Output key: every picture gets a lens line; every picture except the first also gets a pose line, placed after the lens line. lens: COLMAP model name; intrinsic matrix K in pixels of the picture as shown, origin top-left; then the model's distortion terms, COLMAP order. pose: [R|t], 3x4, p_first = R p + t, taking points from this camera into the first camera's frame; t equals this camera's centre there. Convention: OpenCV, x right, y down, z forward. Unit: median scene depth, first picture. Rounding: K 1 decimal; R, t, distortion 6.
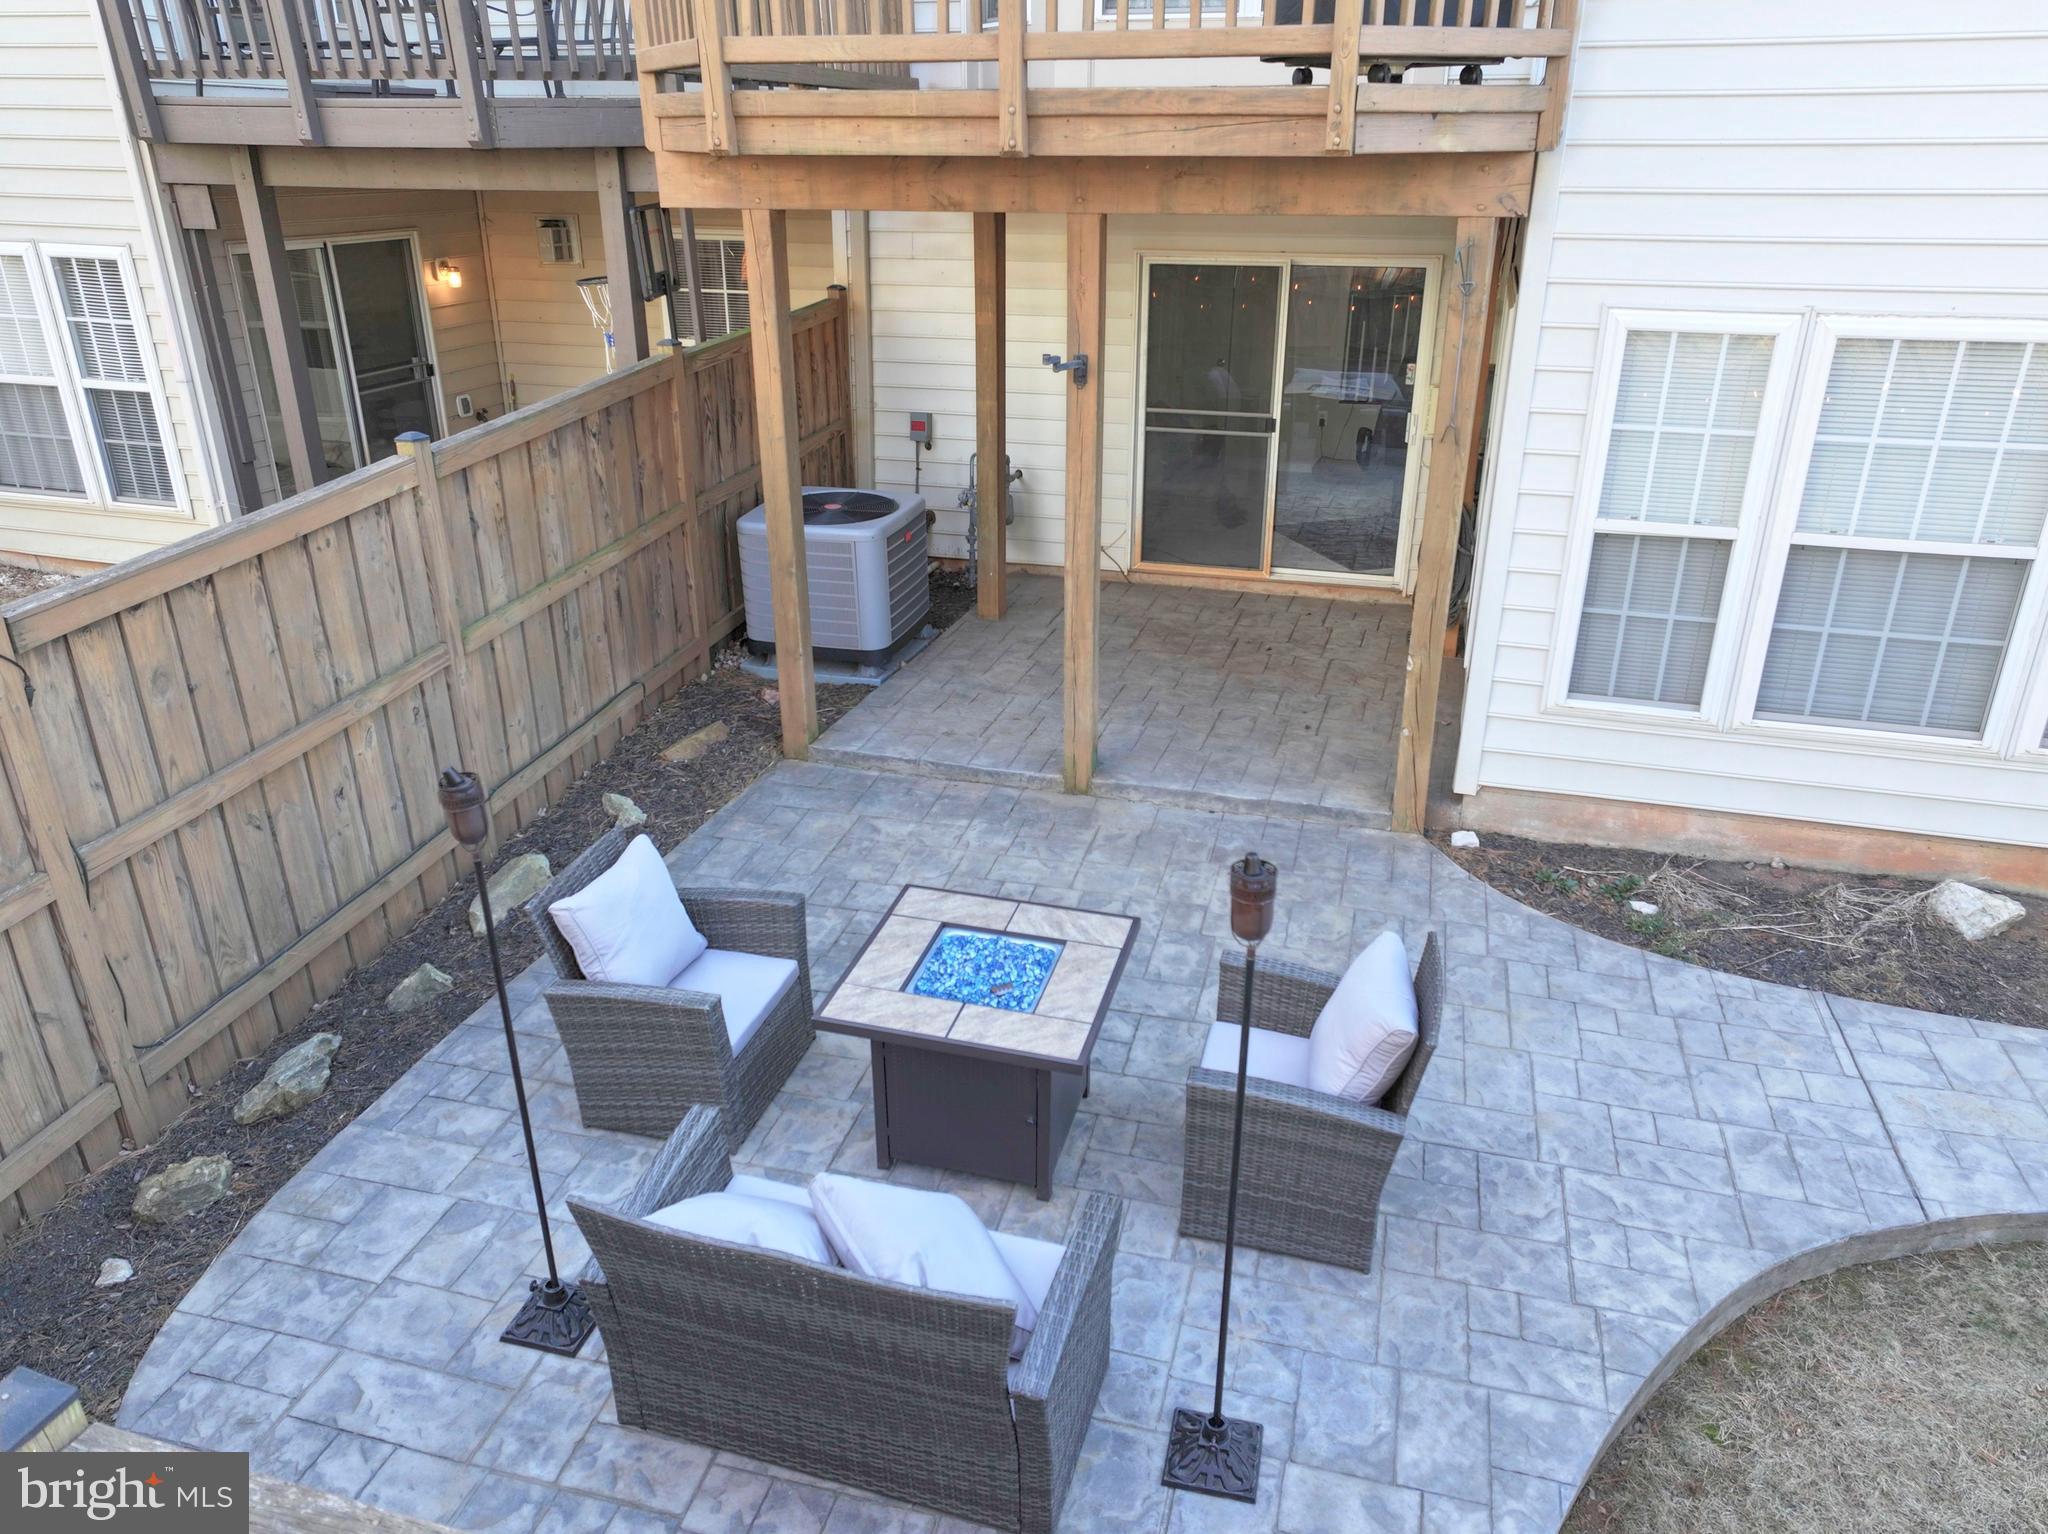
lens RADIAL K [[1444.2, 0, 1031.5], [0, 1444.2, 763.2], [0, 0, 1]] dist [-0.004023, 0.023968]
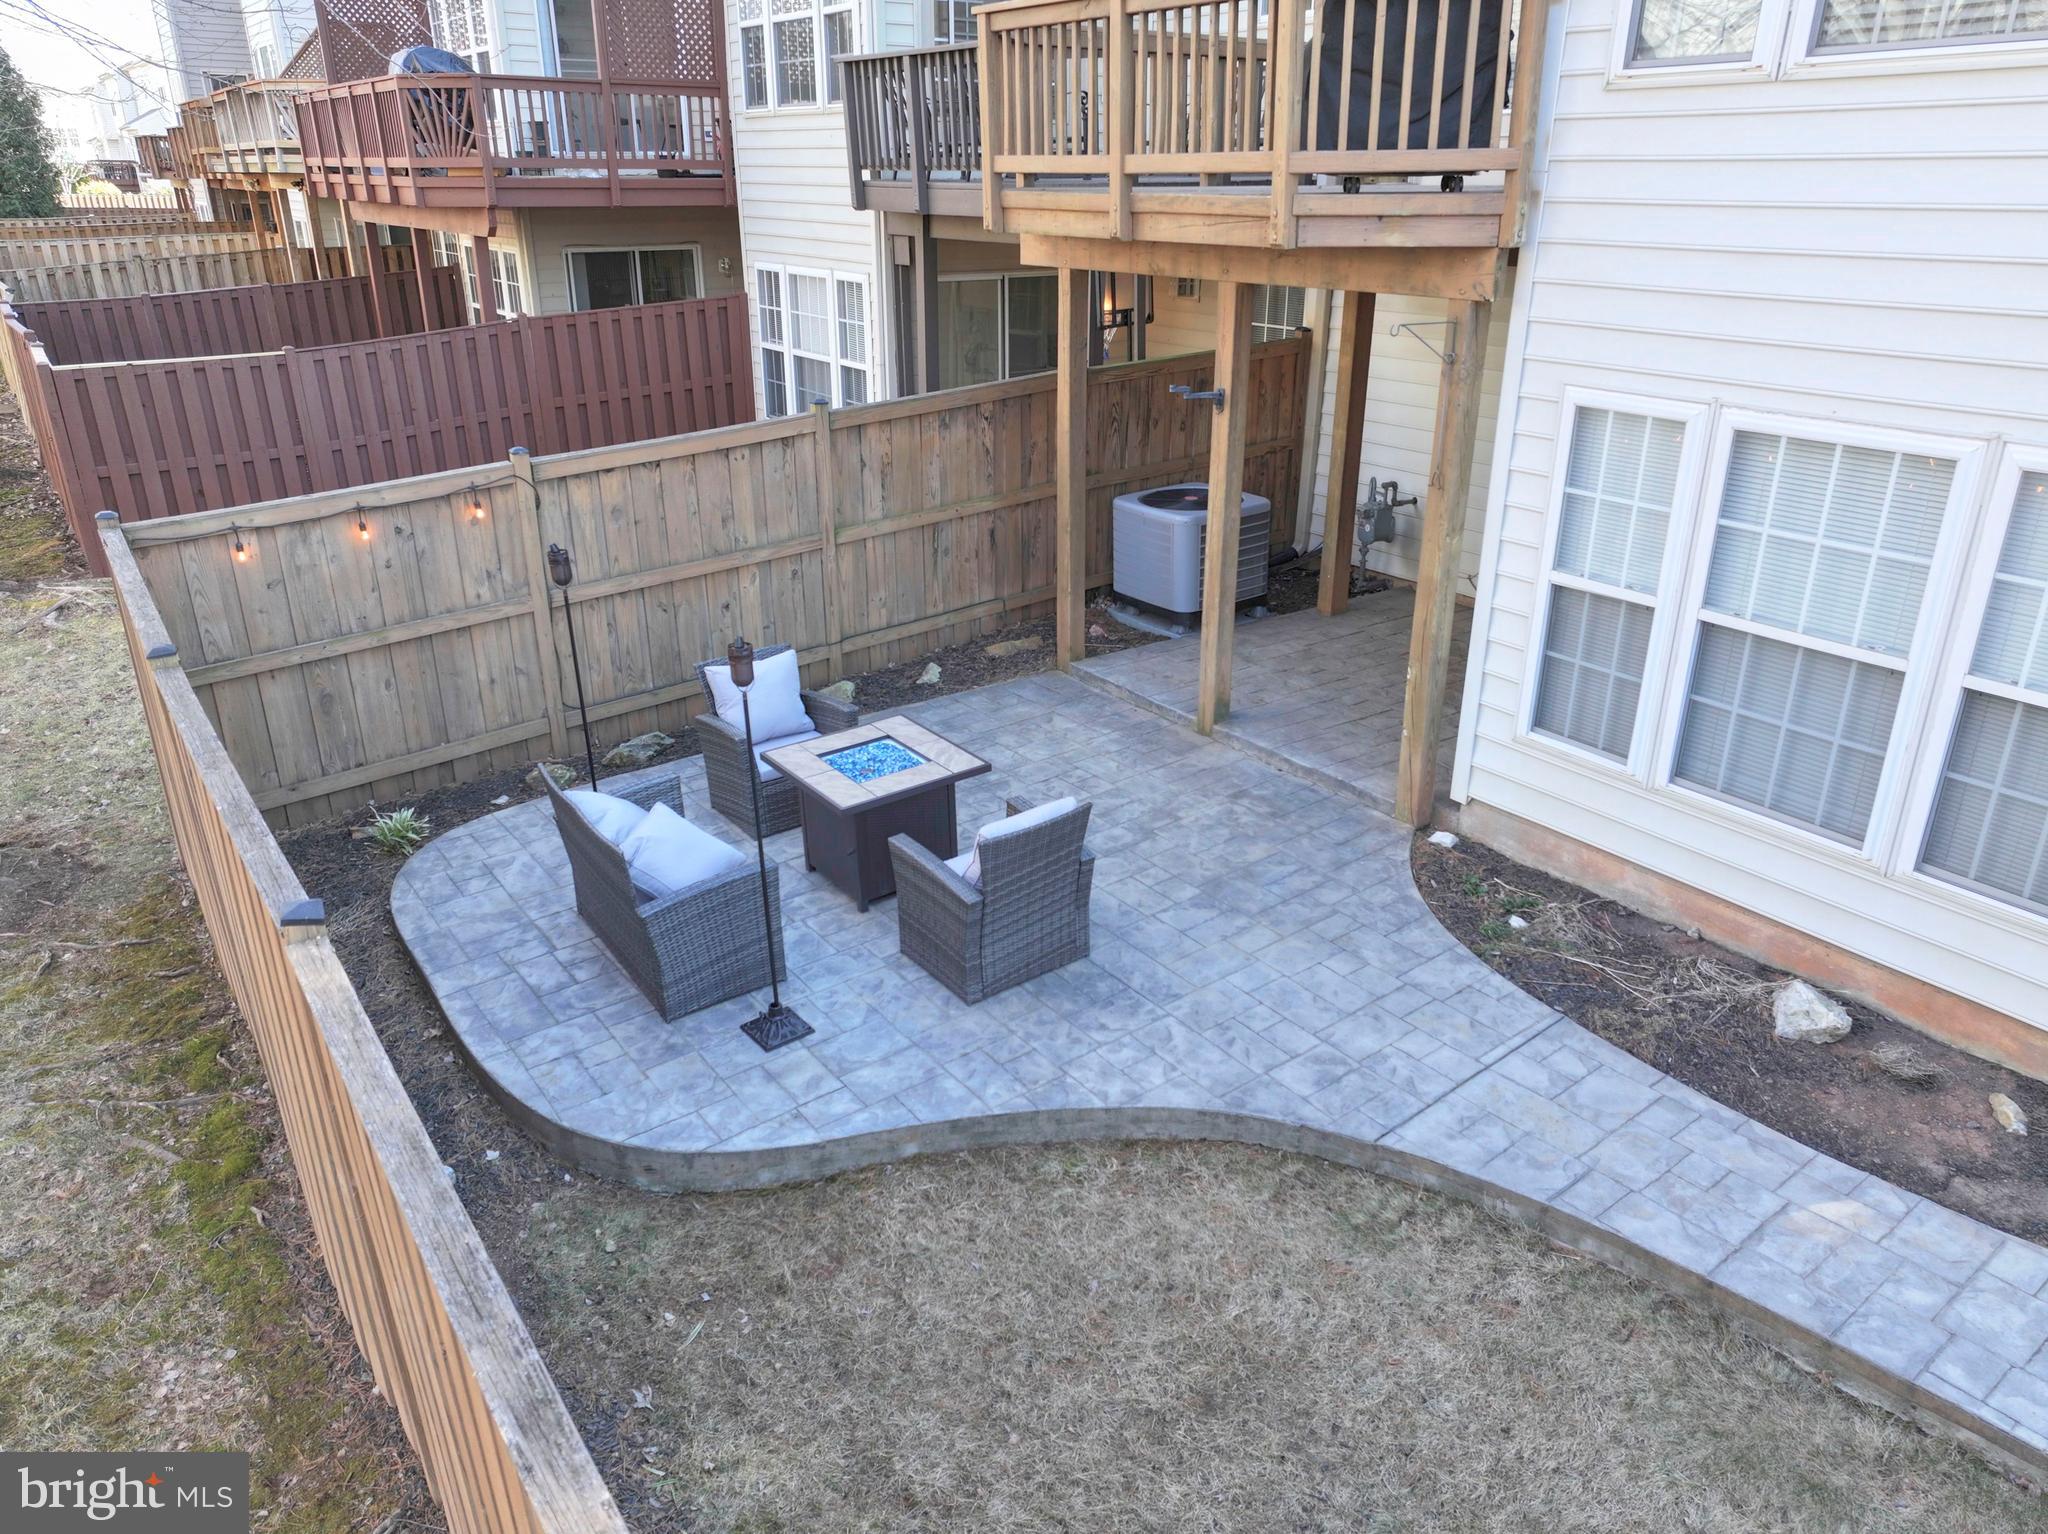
lens RADIAL K [[1439.6, 0, 1029.5], [0, 1439.6, 762.6], [0, 0, 1]] dist [-0.002974, 0.019454]
pose [[0.783100, 0.236497, -0.575173, 0.732900], [-0.247163, 0.967045, 0.061111, 0.006242], [0.570670, 0.094306, 0.815746, -0.125684]]
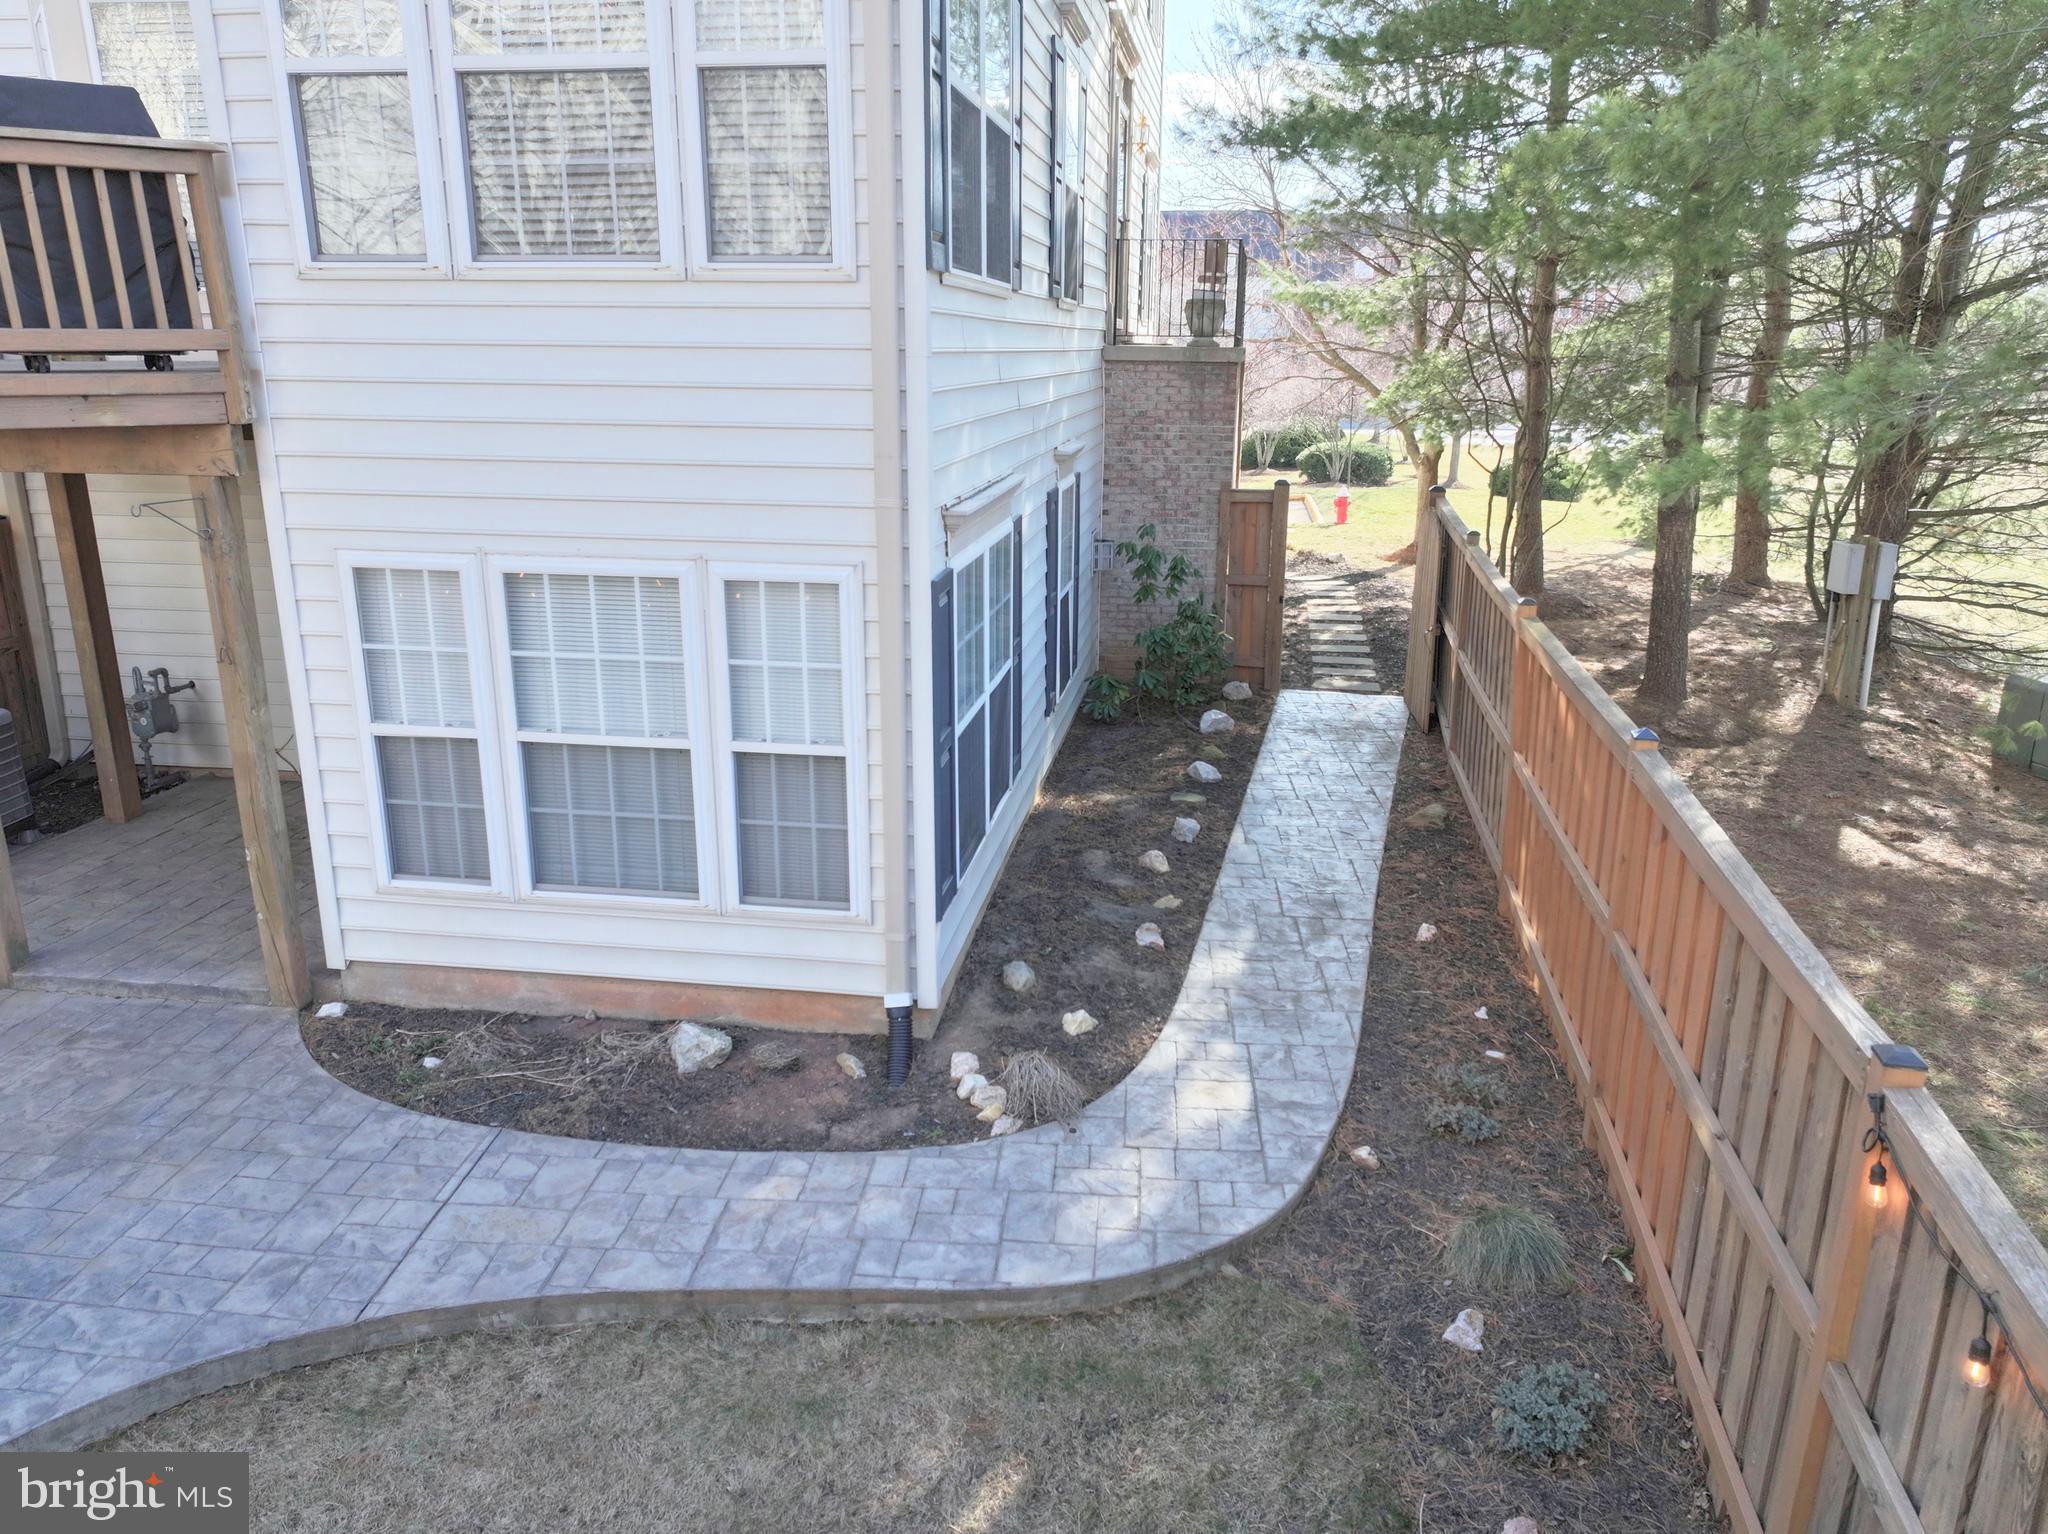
lens RADIAL K [[1439.6, 0, 1029.5], [0, 1439.6, 762.6], [0, 0, 1]] dist [-0.002974, 0.019454]
pose [[0.990013, -0.033881, 0.136841, 0.736288], [0.050757, 0.991258, -0.121784, 0.028343], [-0.131518, 0.127514, 0.983078, -0.197012]]
